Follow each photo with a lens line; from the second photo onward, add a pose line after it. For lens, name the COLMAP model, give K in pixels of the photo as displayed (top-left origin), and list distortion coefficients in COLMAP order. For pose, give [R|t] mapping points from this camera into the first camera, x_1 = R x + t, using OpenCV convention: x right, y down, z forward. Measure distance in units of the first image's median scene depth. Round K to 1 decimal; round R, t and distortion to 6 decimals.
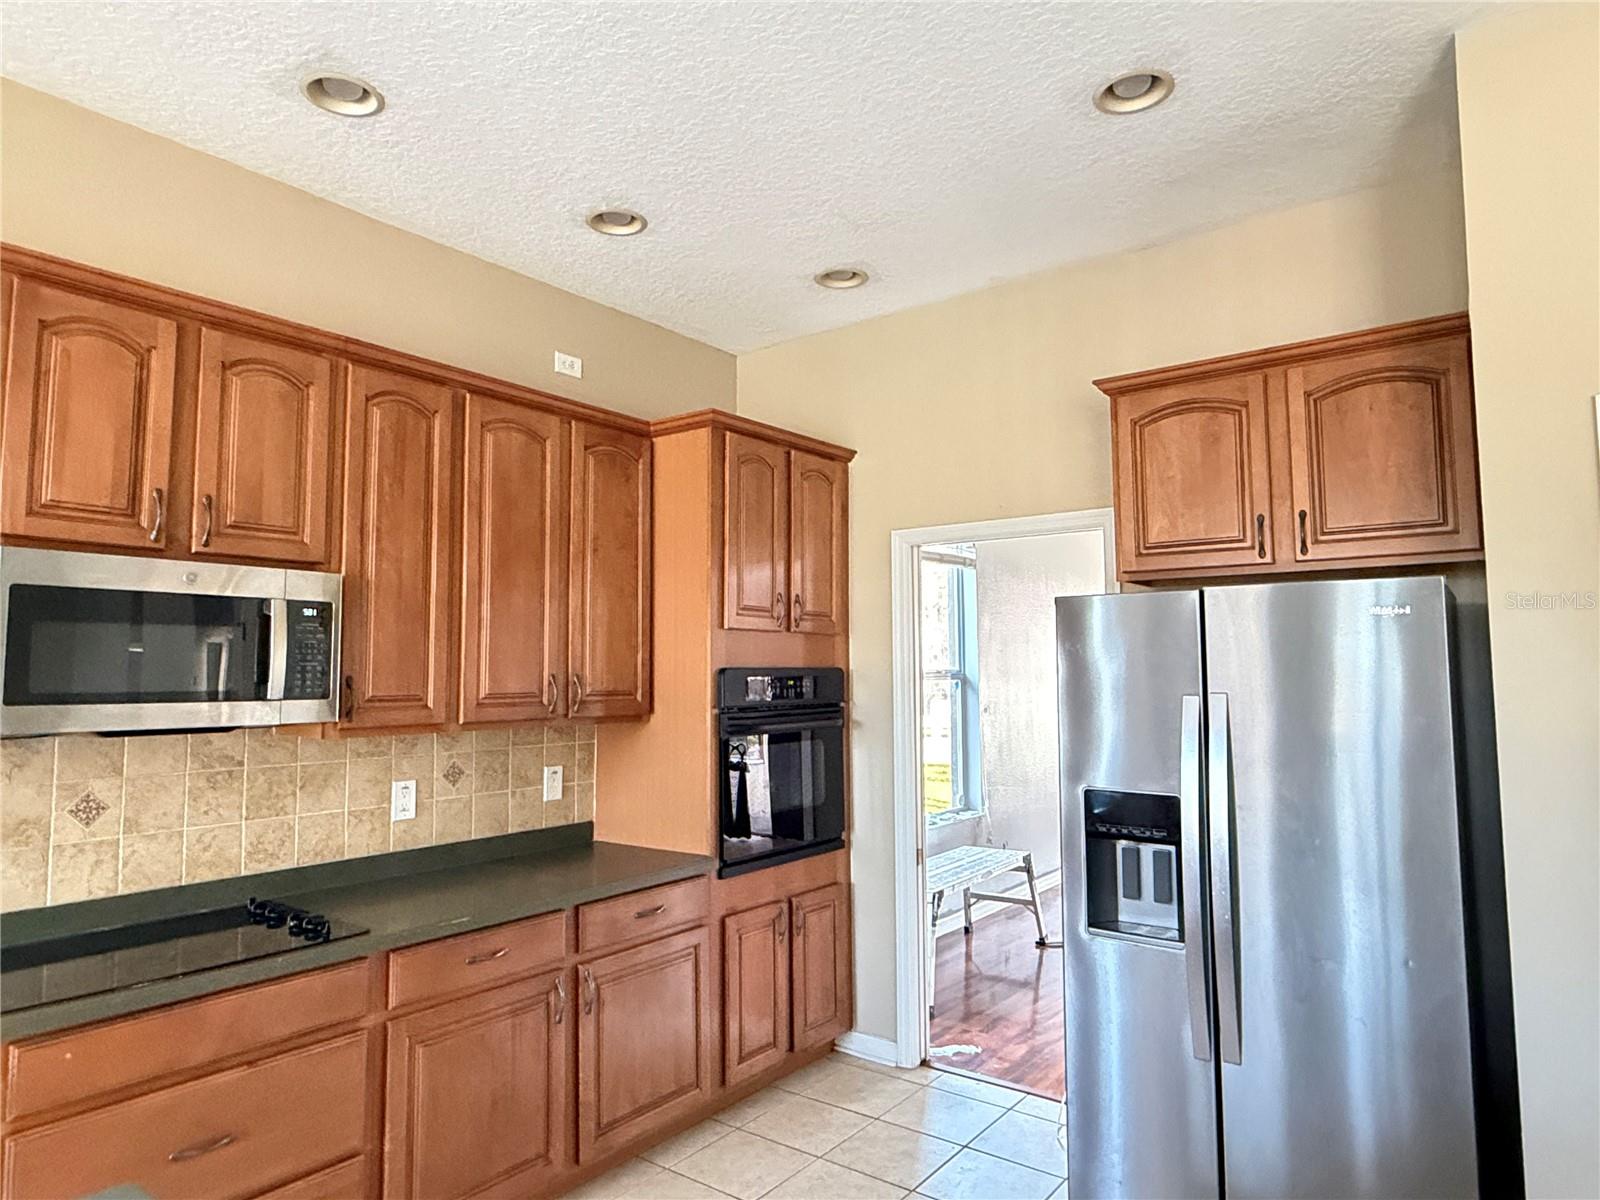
lens RADIAL K [[1008.2, 0, 800.0], [0, 1008.2, 600.0], [0, 0, 1]] dist [-0.005133, 0.000527]
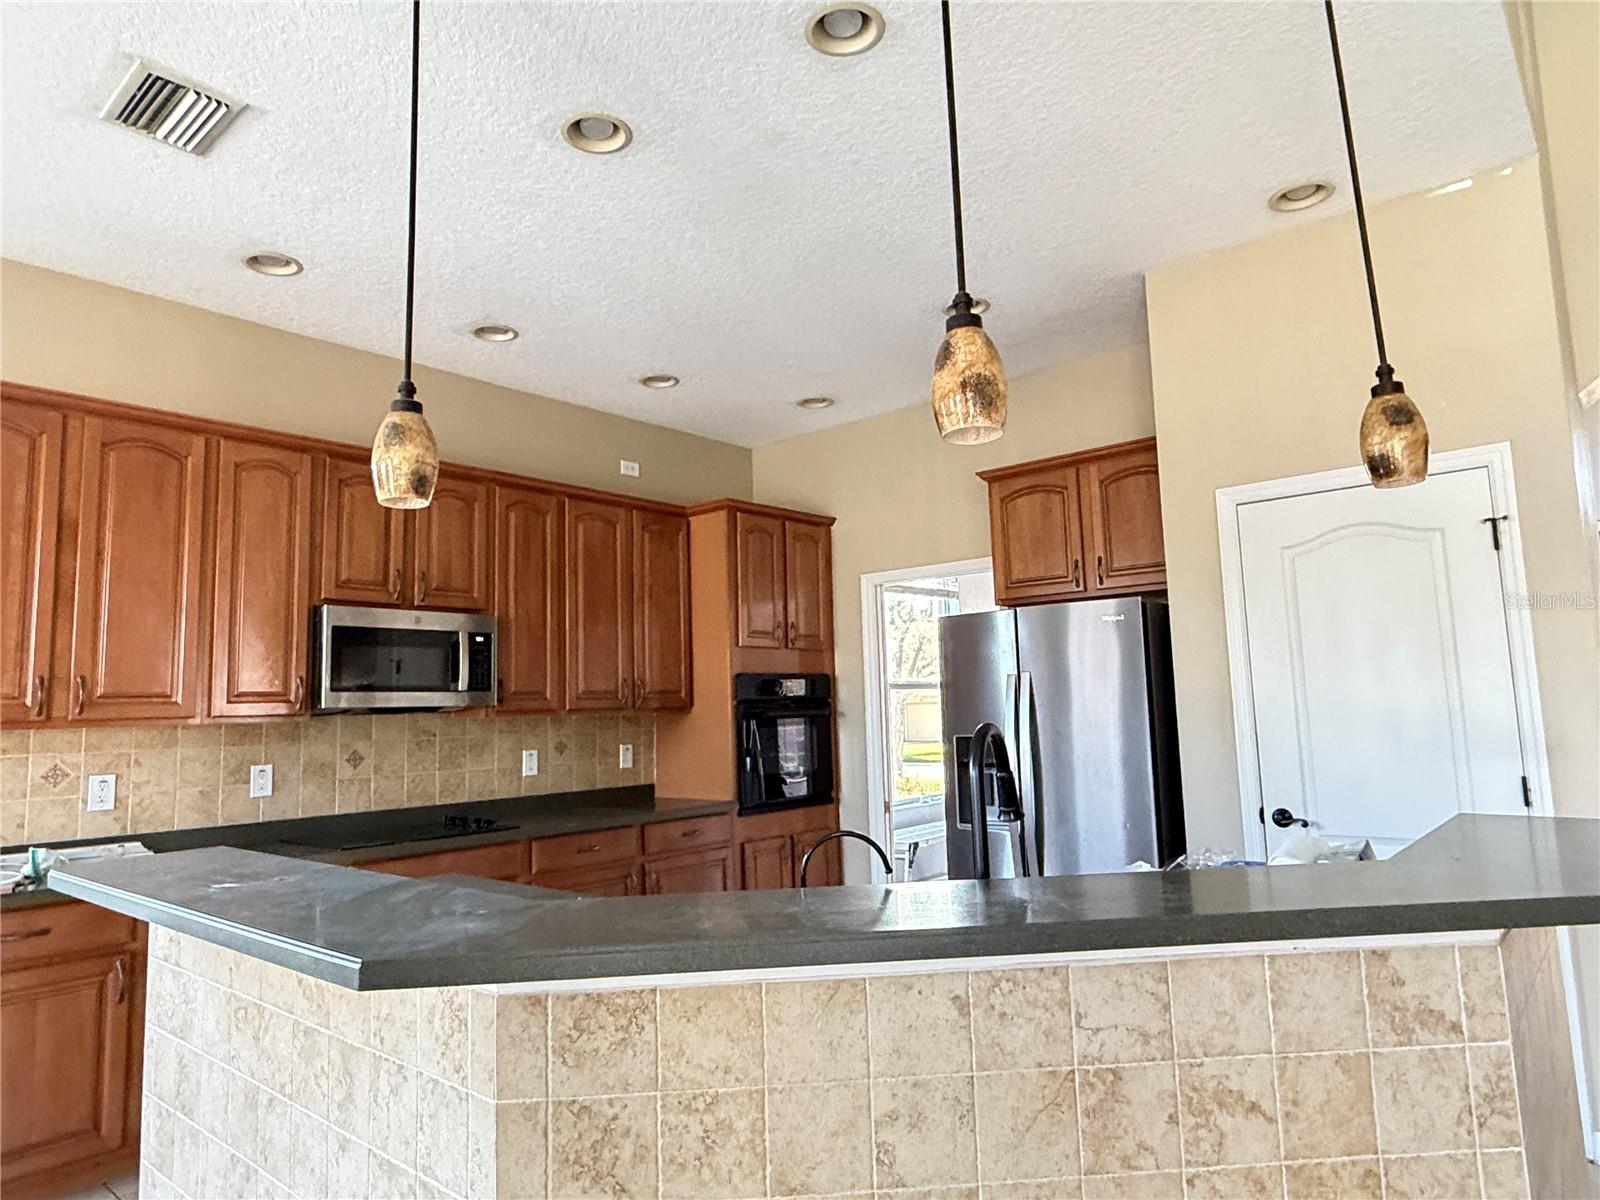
lens RADIAL K [[977.3, 0, 800.0], [0, 977.3, 600.0], [0, 0, 1]] dist [-0.003711, -0.002610]
pose [[0.997716, -0.030838, -0.060097, 0.112085], [0.028677, 0.998922, -0.036489, 0.017150], [0.061158, 0.034683, 0.997525, -0.461789]]
